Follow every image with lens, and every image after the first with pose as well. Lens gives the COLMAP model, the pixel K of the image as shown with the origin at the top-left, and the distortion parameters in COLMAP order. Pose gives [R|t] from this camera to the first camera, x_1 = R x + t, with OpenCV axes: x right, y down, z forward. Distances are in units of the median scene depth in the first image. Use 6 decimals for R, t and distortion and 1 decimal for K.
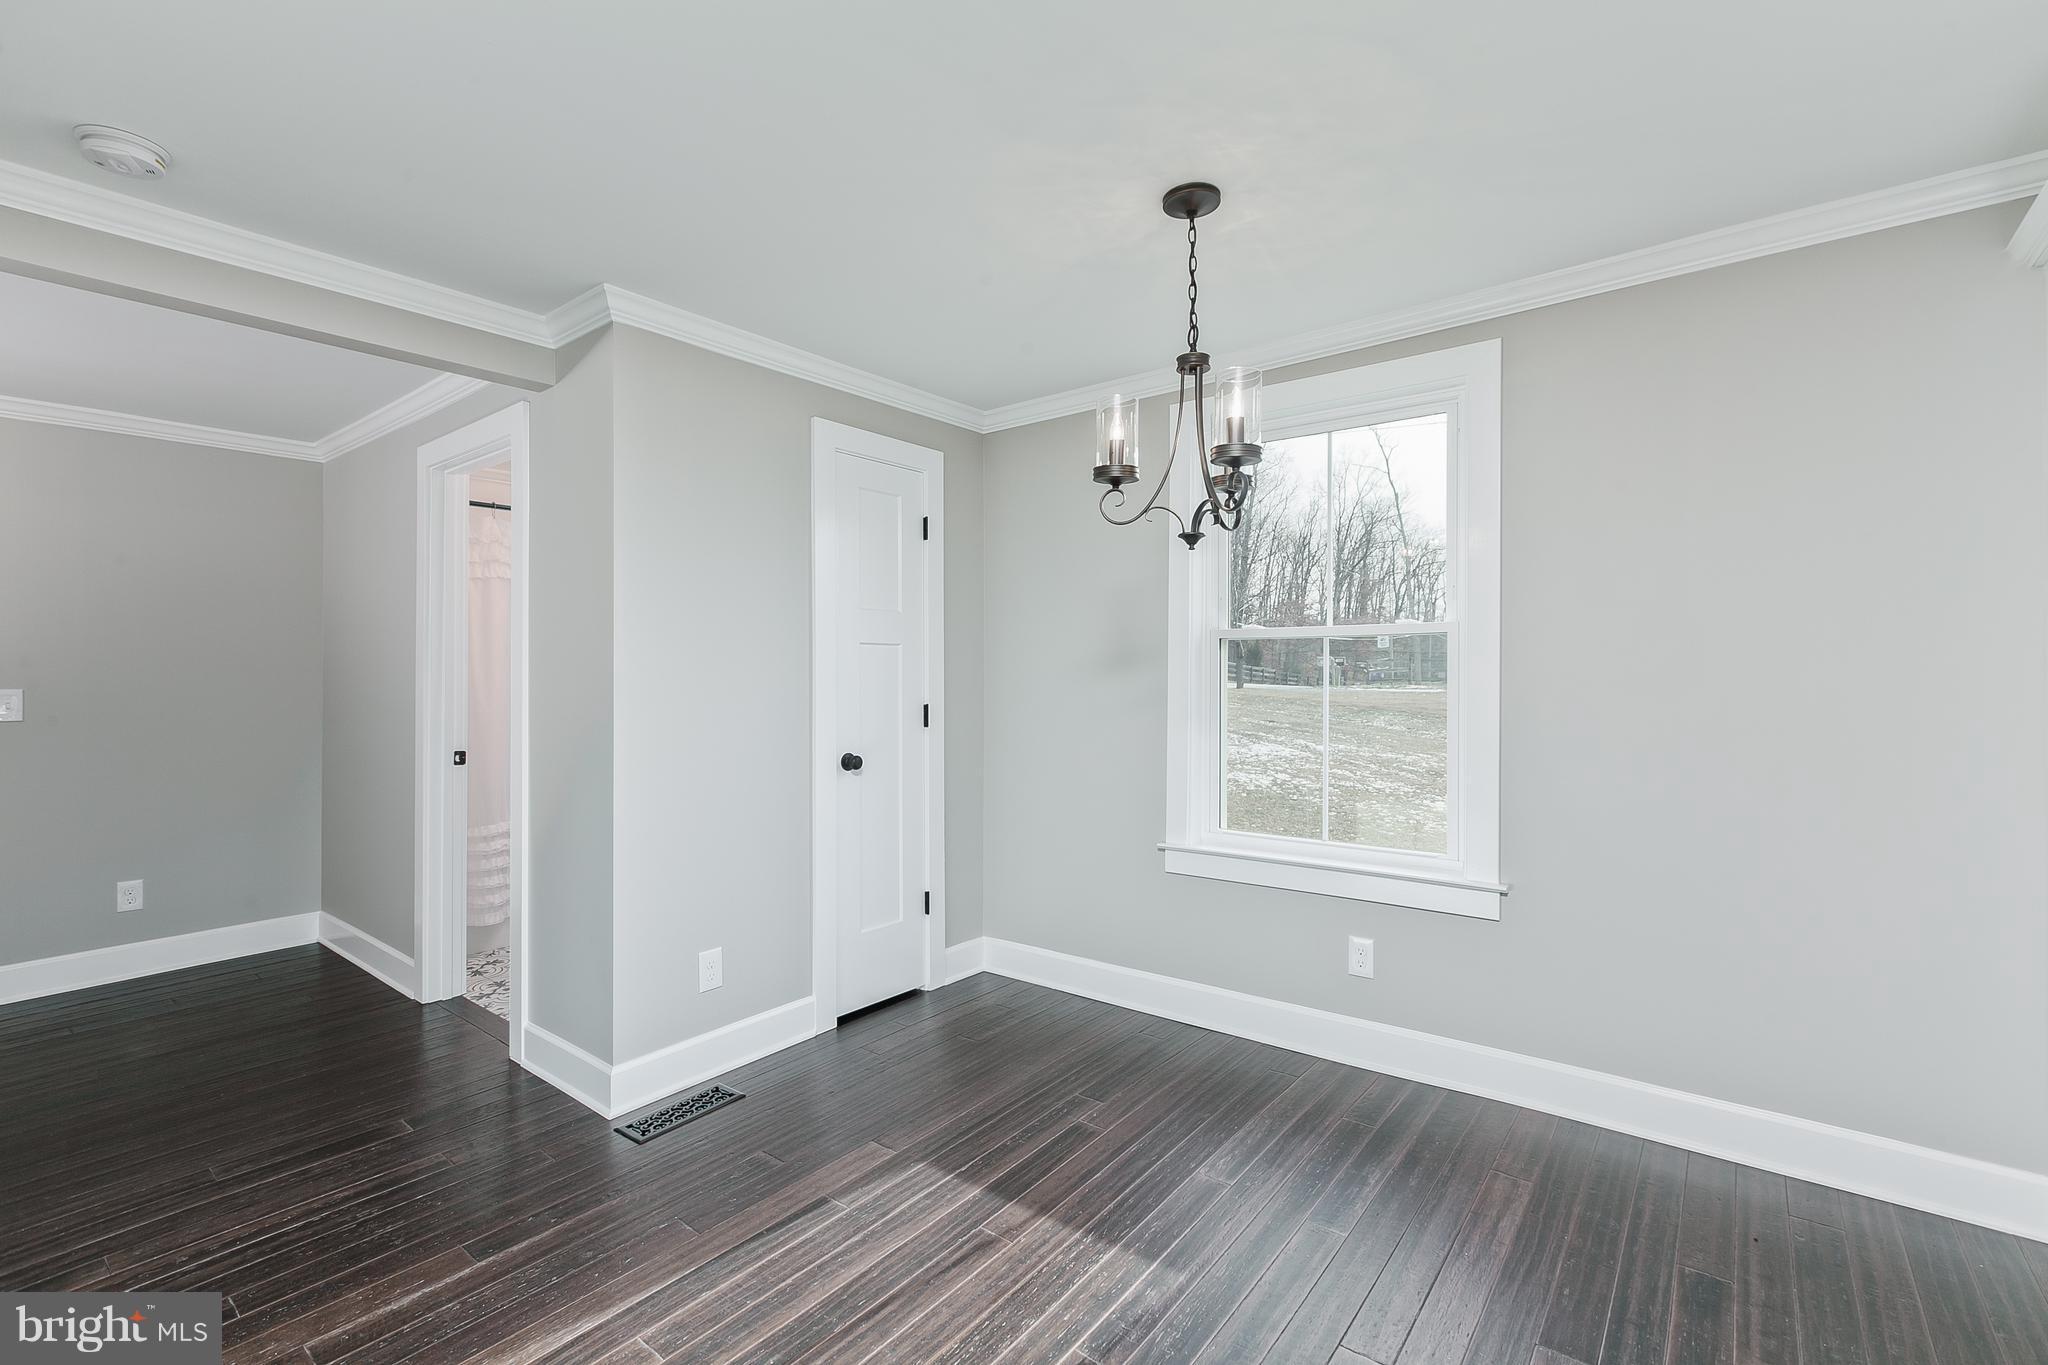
lens RADIAL K [[904.9, 0, 1024.0], [0, 904.9, 682.5], [0, 0, 1]] dist [-0.001132, -0.000232]
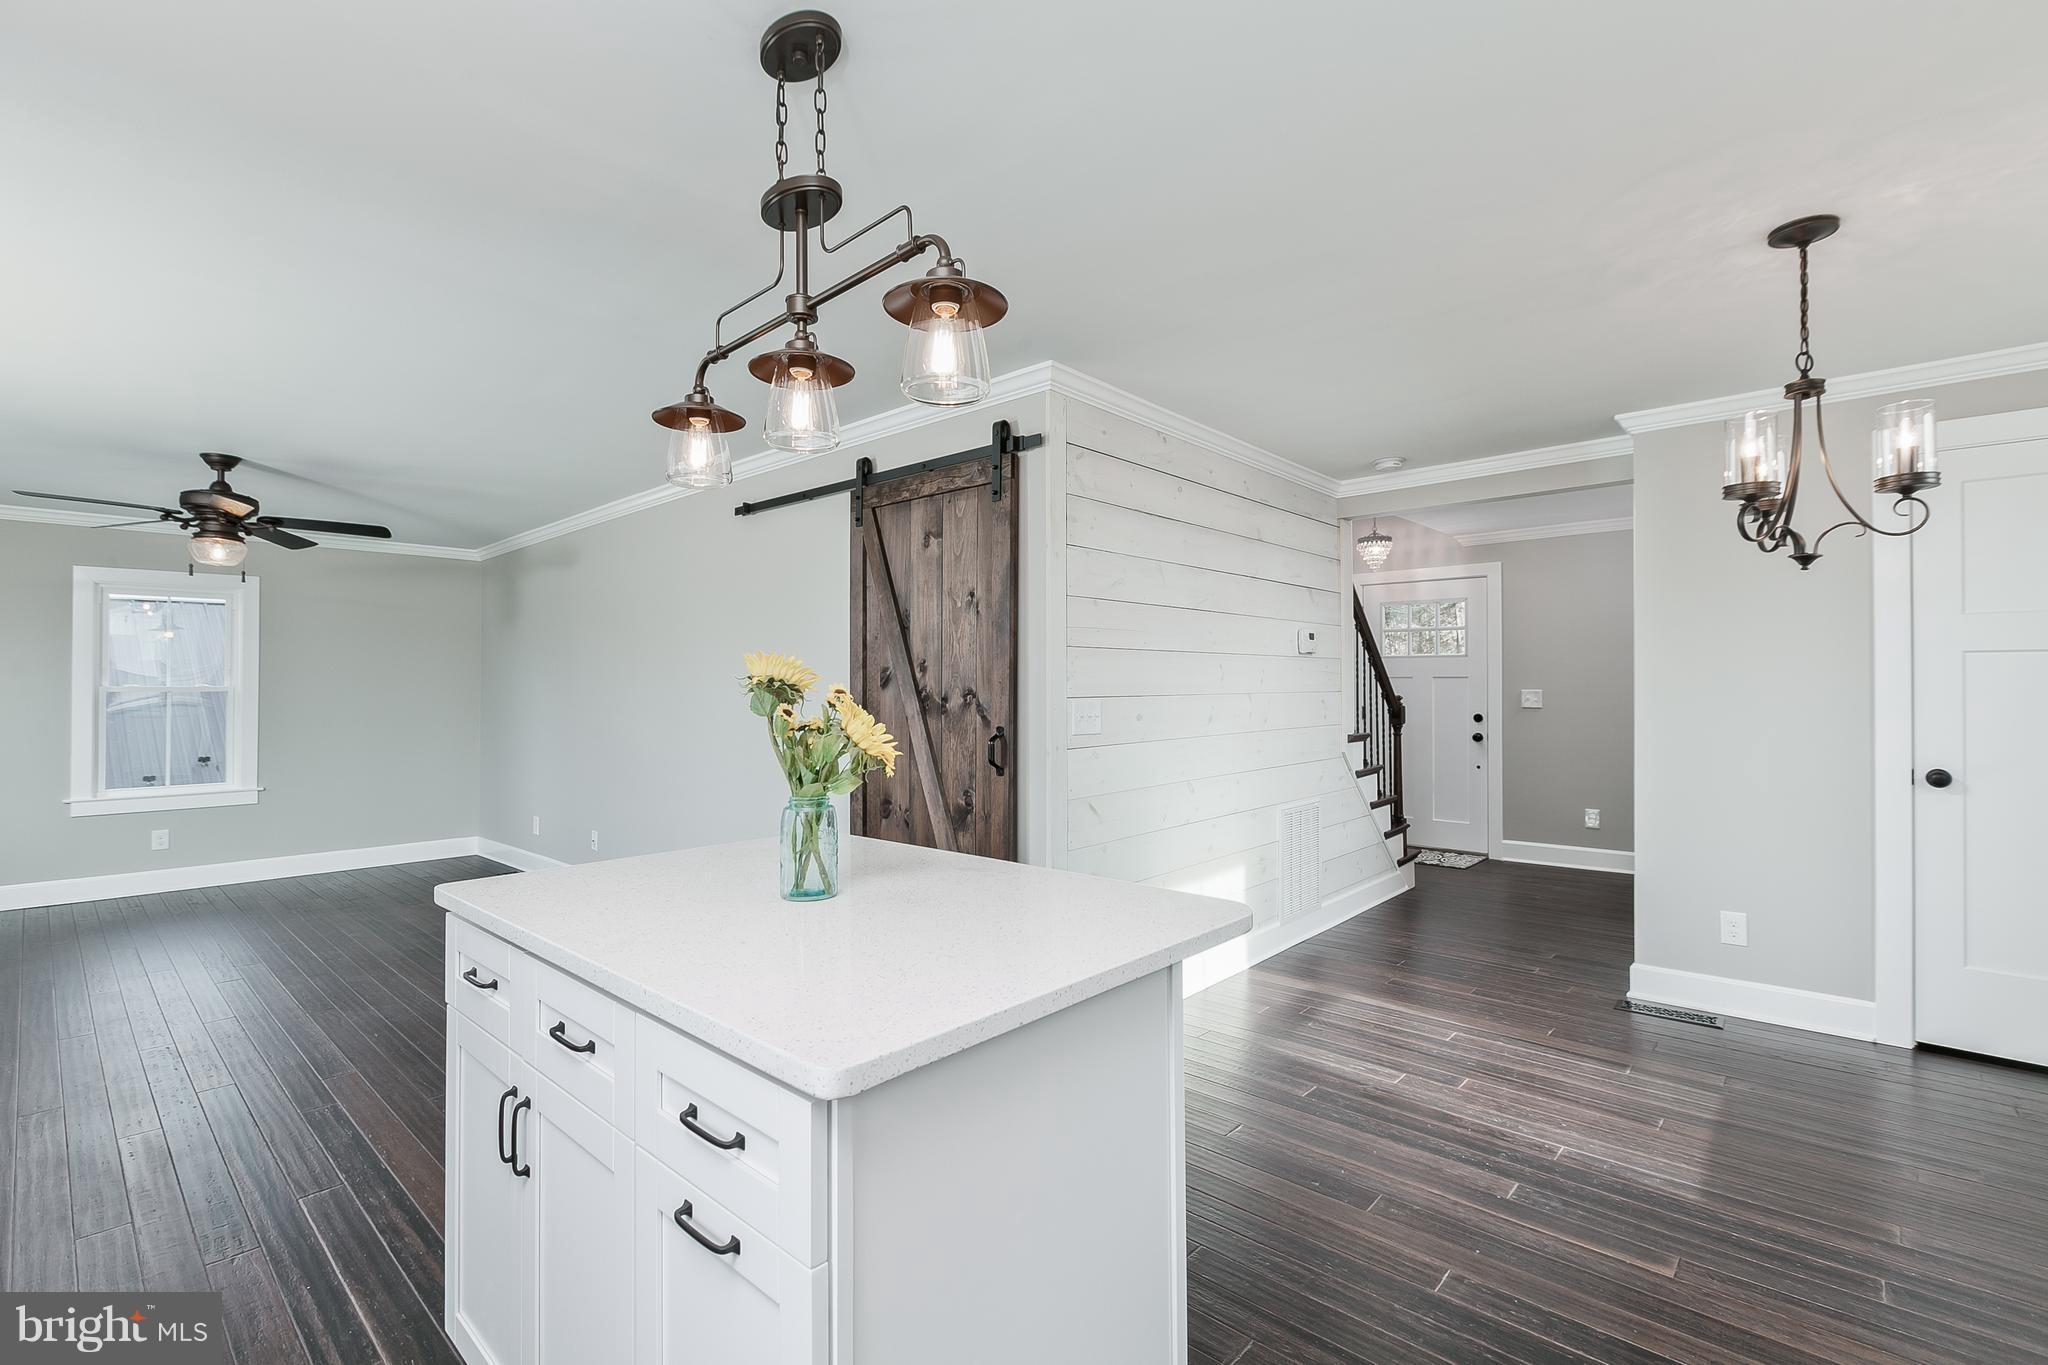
lens RADIAL K [[904.9, 0, 1024.0], [0, 904.9, 682.5], [0, 0, 1]] dist [-0.001132, -0.000232]
pose [[-0.077566, -0.001293, -0.996986, 1.287135], [-0.006147, 0.999981, -0.000819, -0.009101], [0.996968, 0.006065, -0.077572, 0.191602]]
